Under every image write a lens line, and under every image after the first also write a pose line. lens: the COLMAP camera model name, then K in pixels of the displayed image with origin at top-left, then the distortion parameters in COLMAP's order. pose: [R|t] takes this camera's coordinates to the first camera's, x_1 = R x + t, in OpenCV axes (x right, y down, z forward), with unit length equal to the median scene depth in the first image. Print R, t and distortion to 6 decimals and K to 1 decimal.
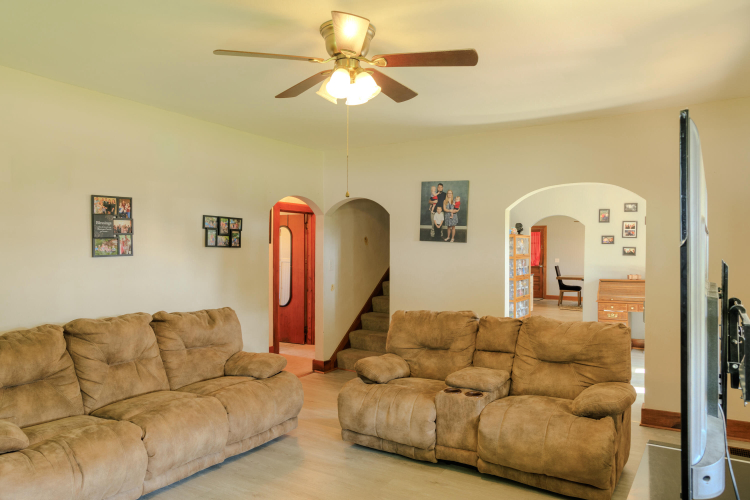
lens RADIAL K [[511.9, 0, 375.0], [0, 511.9, 250.0], [0, 0, 1]] dist [0.001749, -0.000747]
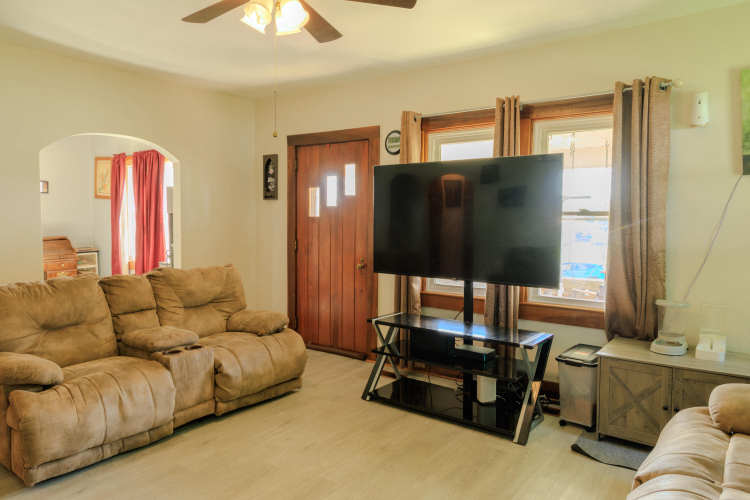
lens RADIAL K [[511.9, 0, 375.0], [0, 511.9, 250.0], [0, 0, 1]] dist [0.001749, -0.000747]
pose [[0.078239, -0.056589, 0.995327, -0.551375], [-0.000897, 0.998383, 0.056833, 0.030287], [-0.996934, -0.005339, 0.078062, 0.432261]]
